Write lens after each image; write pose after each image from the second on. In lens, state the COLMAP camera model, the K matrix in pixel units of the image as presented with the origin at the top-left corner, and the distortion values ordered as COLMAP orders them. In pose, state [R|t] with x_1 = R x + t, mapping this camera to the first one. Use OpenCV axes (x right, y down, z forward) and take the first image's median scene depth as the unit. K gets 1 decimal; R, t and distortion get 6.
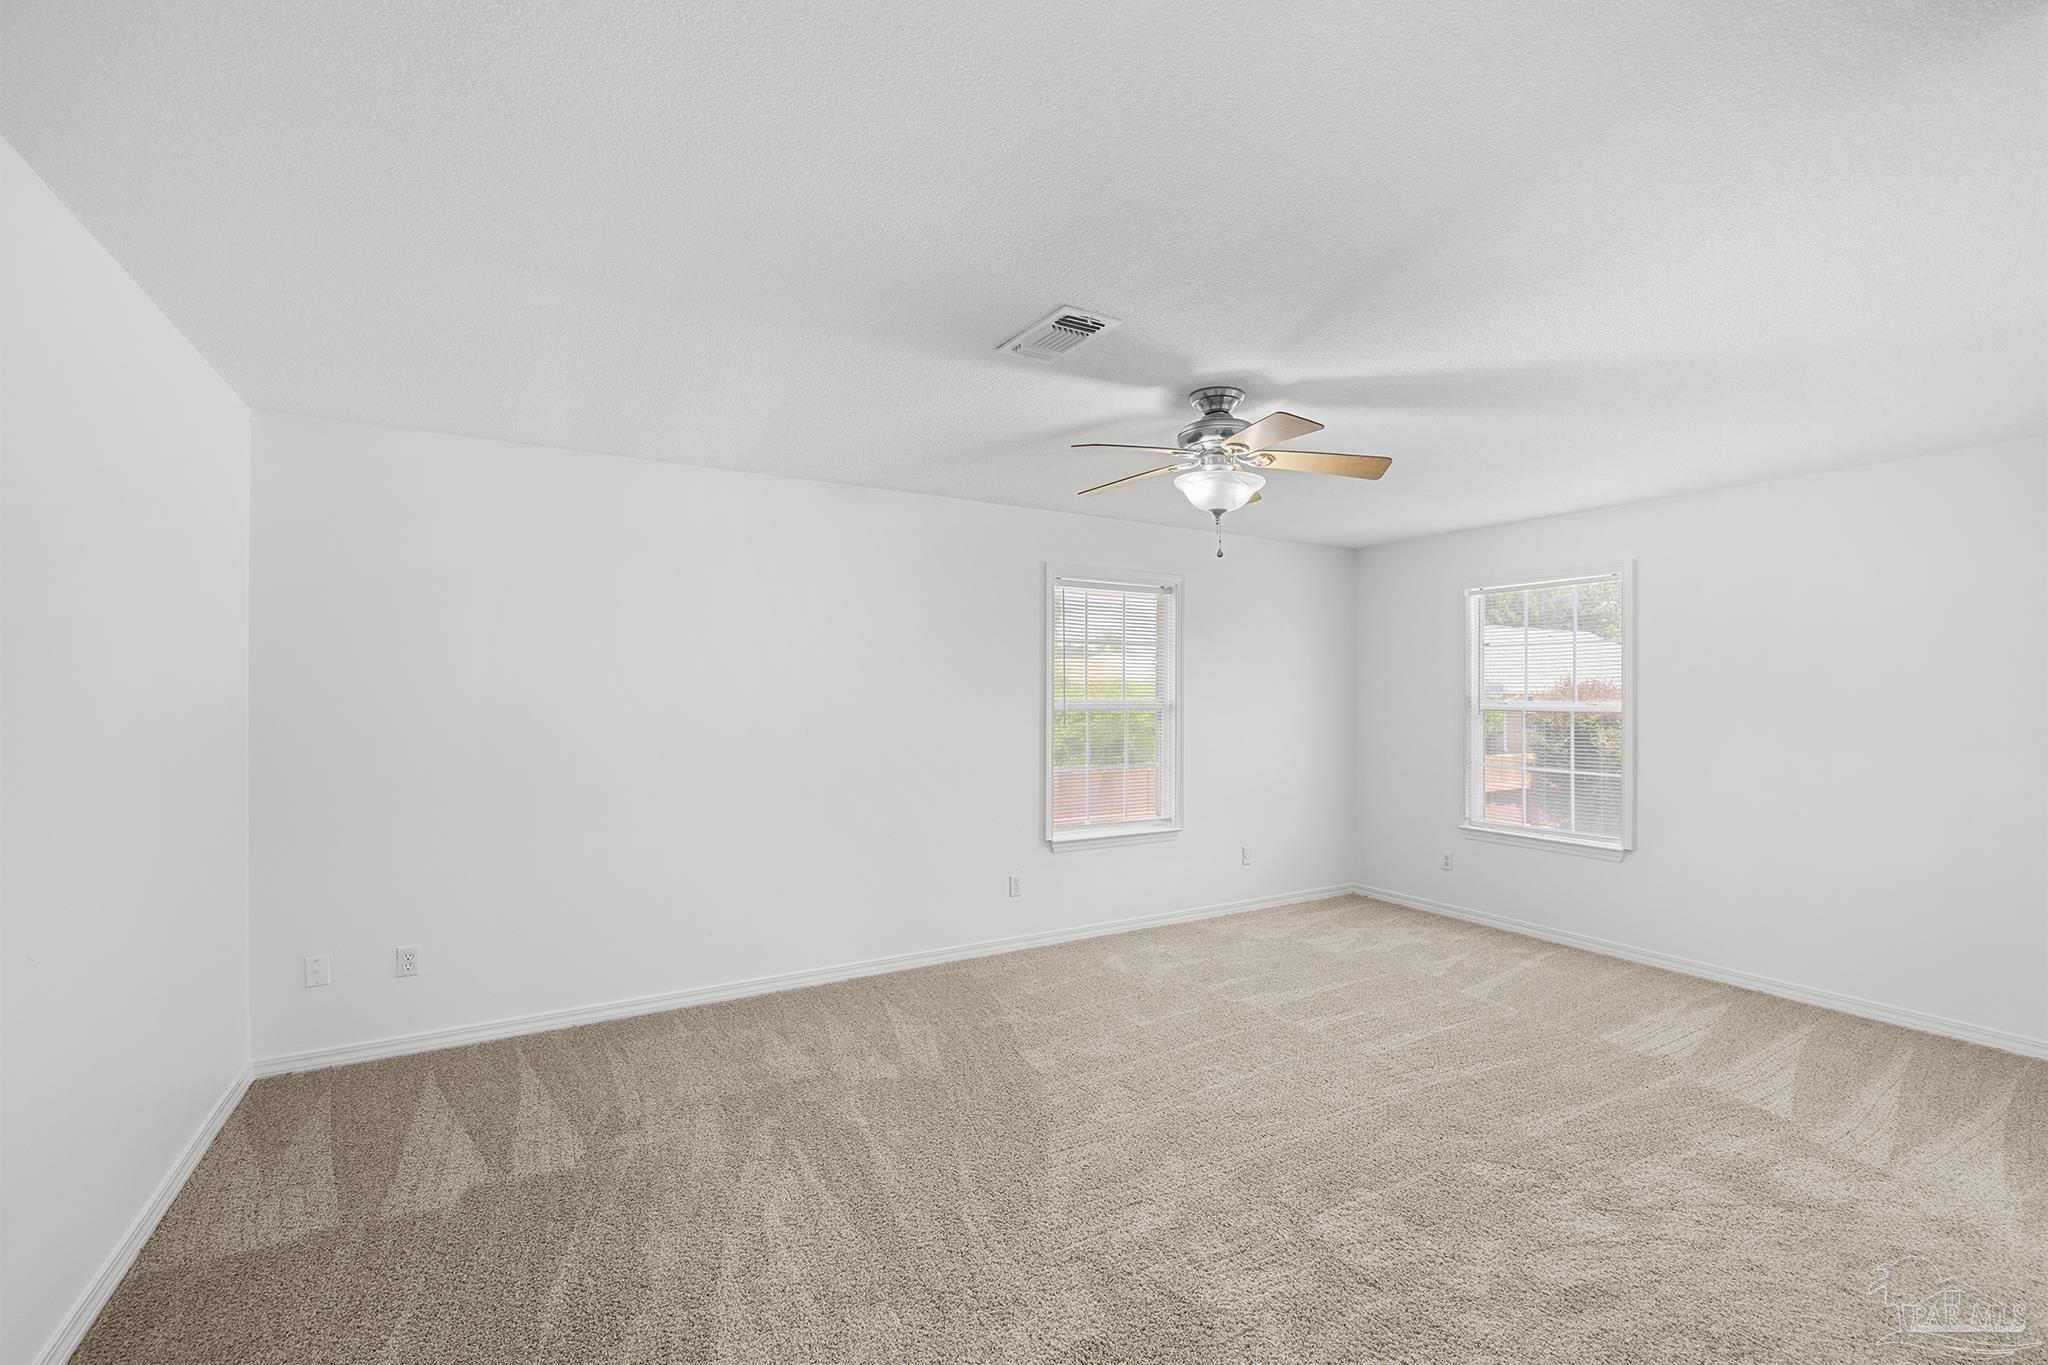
lens RADIAL K [[869.6, 0, 1024.0], [0, 869.6, 682.5], [0, 0, 1]] dist [-0.003998, 0.005026]
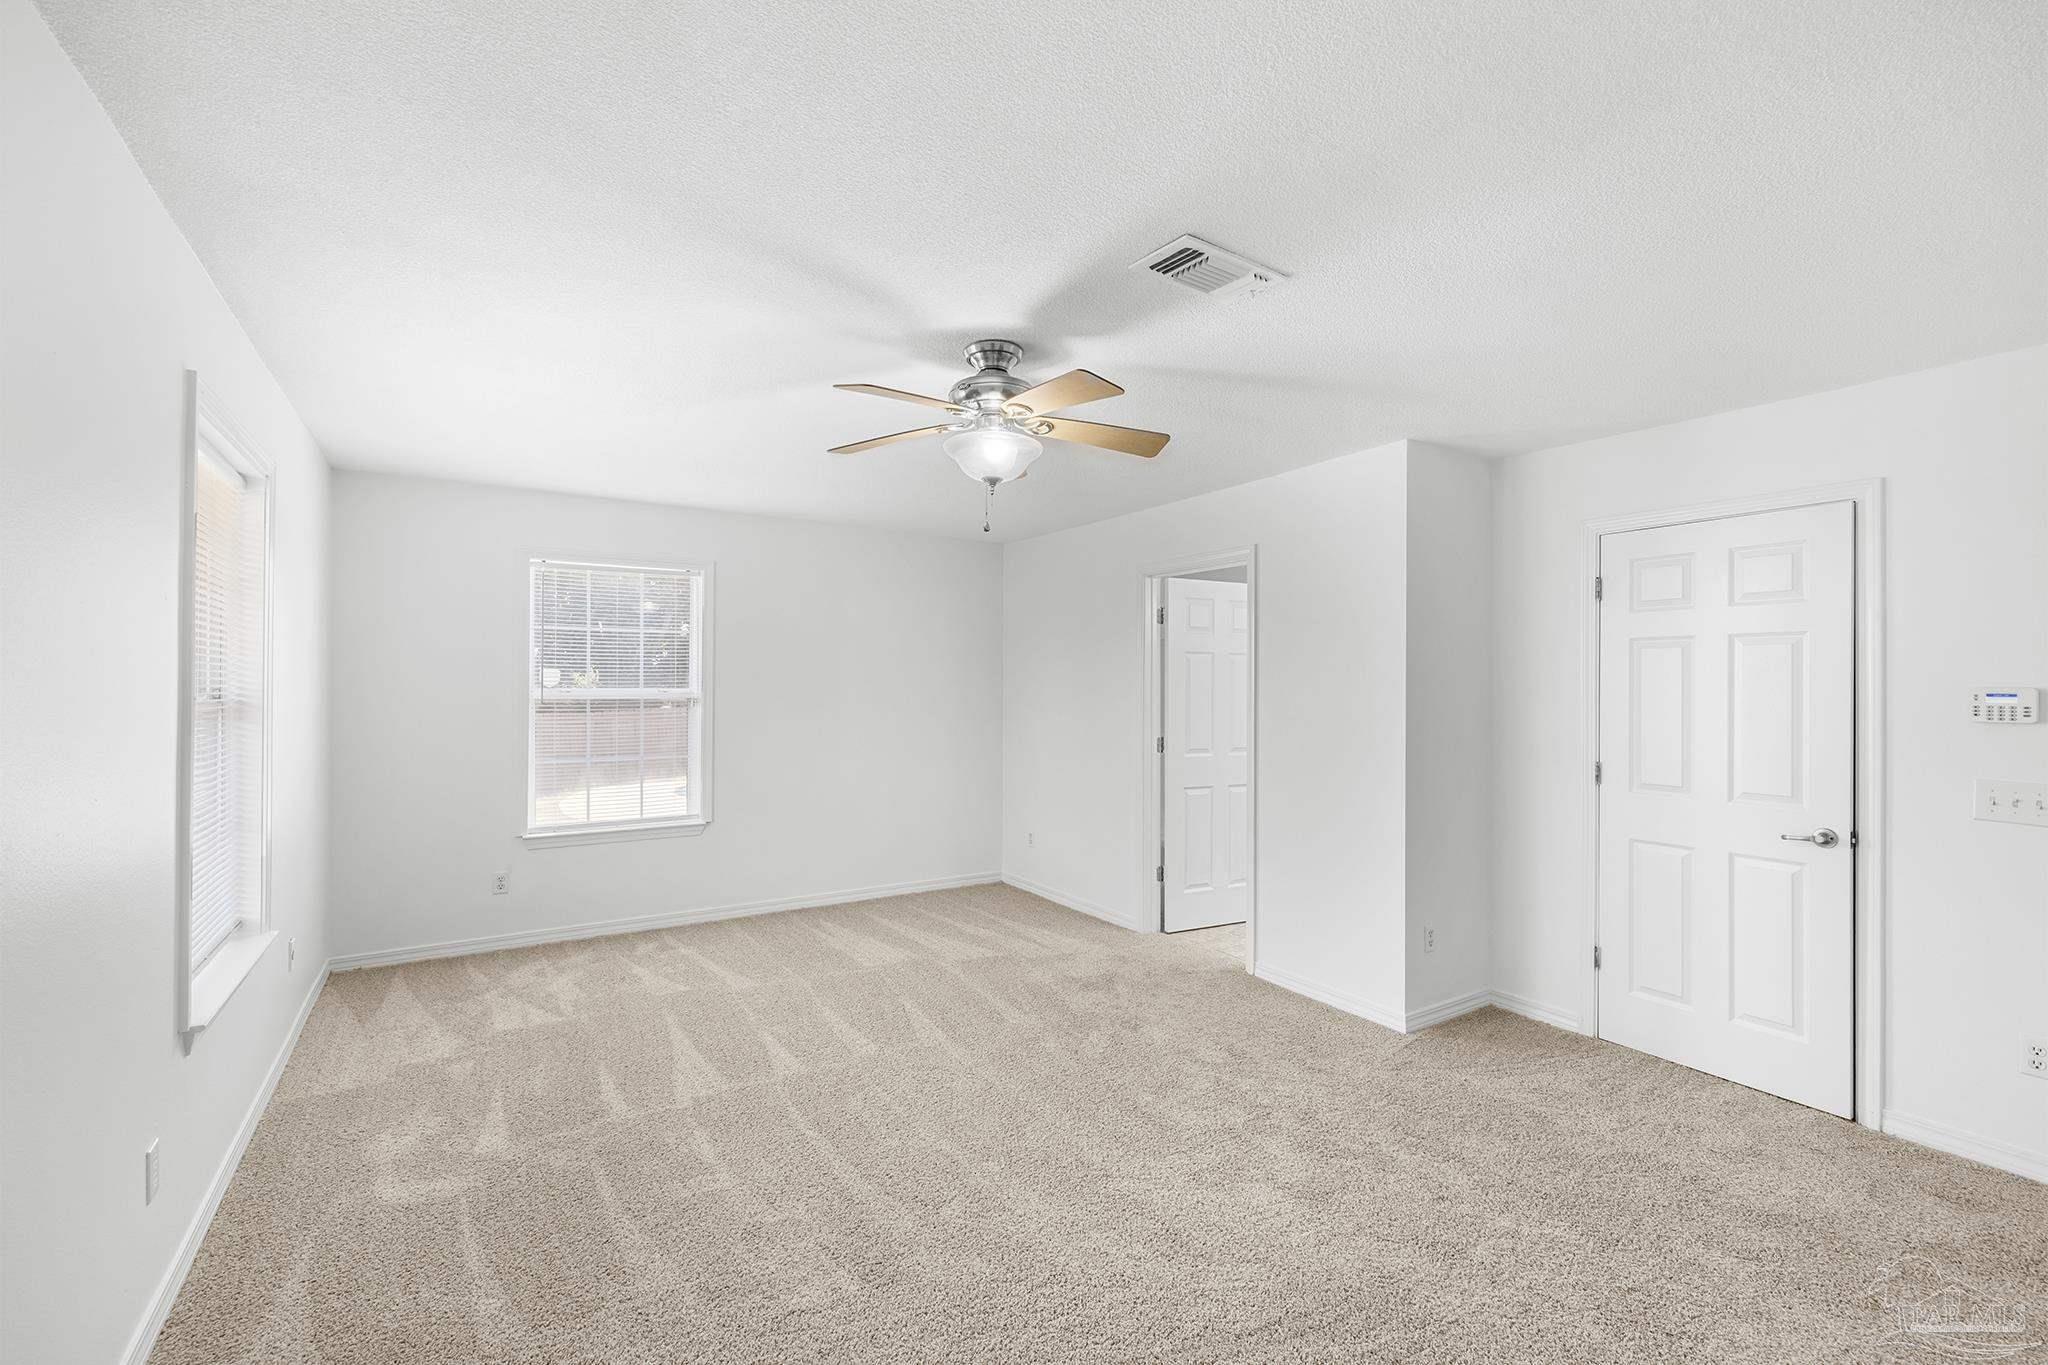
lens RADIAL K [[869.6, 0, 1024.0], [0, 869.6, 682.5], [0, 0, 1]] dist [-0.003998, 0.005026]
pose [[-0.039742, -0.002015, 0.999208, -0.554960], [-0.020308, 0.999793, 0.001208, 0.007543], [-0.999004, -0.020244, -0.039775, 0.841247]]
